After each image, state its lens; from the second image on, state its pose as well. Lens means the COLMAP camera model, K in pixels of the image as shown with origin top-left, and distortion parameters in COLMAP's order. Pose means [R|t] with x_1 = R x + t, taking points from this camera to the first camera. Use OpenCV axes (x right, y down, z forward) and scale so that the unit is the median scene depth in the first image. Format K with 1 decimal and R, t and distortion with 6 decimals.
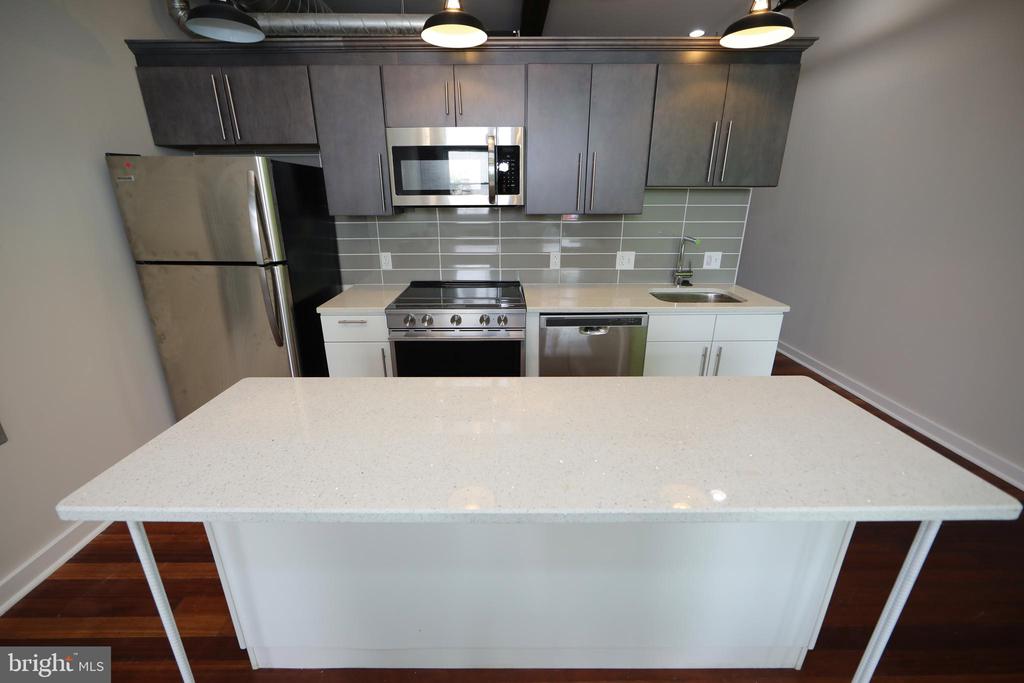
lens RADIAL K [[429.1, 0, 508.2], [0, 429.1, 344.0], [0, 0, 1]] dist [-0.010699, 0.000048]
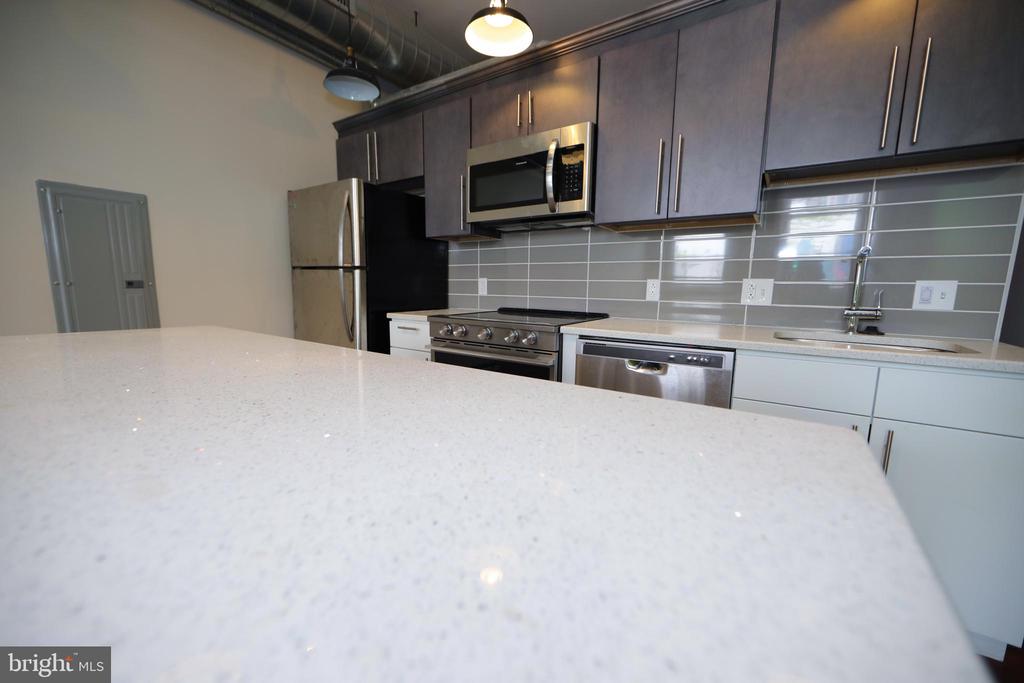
lens RADIAL K [[402.8, 0, 507.0], [0, 402.8, 344.5], [0, 0, 1]] dist [-0.013884, 0.003787]
pose [[0.821508, 0.096596, -0.561955, 0.381516], [-0.201798, 0.971015, -0.128093, 0.062913], [0.533293, 0.218631, 0.817190, 0.335302]]
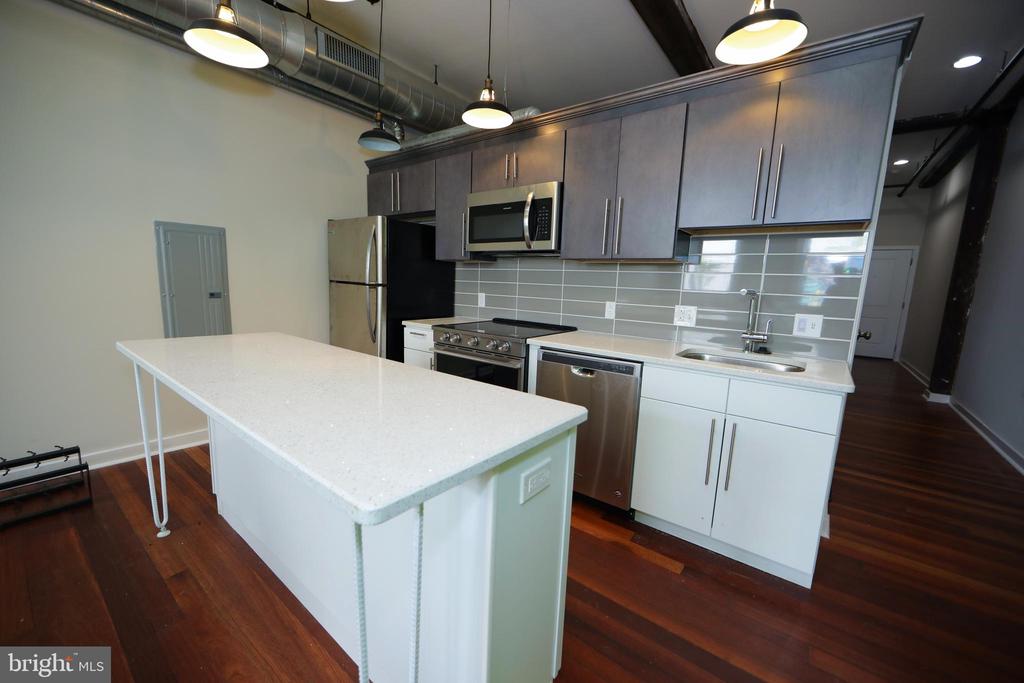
lens RADIAL K [[402.8, 0, 507.0], [0, 402.8, 344.5], [0, 0, 1]] dist [-0.013884, 0.003787]
pose [[0.781206, 0.127603, -0.611094, 0.606618], [-0.240389, 0.964891, -0.105826, 0.044655], [0.576135, 0.229572, 0.784452, 0.191231]]
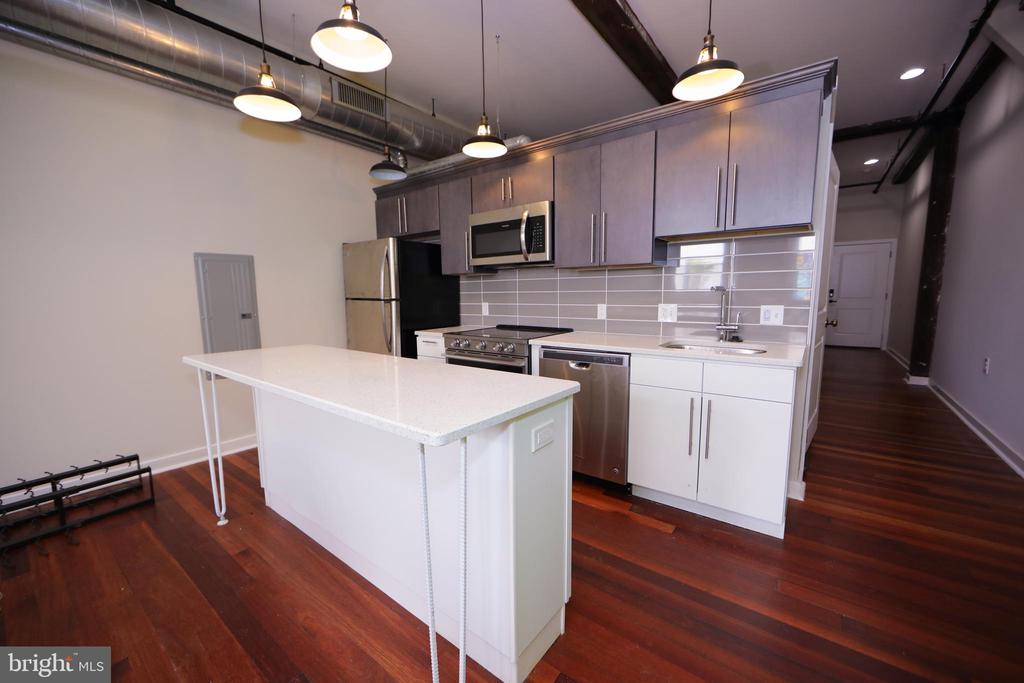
lens RADIAL K [[402.8, 0, 507.0], [0, 402.8, 344.5], [0, 0, 1]] dist [-0.013884, 0.003787]
pose [[0.785758, 0.072032, -0.614325, 0.679539], [-0.192669, 0.972286, -0.132430, 0.087087], [0.587761, 0.222419, 0.777860, 0.088148]]
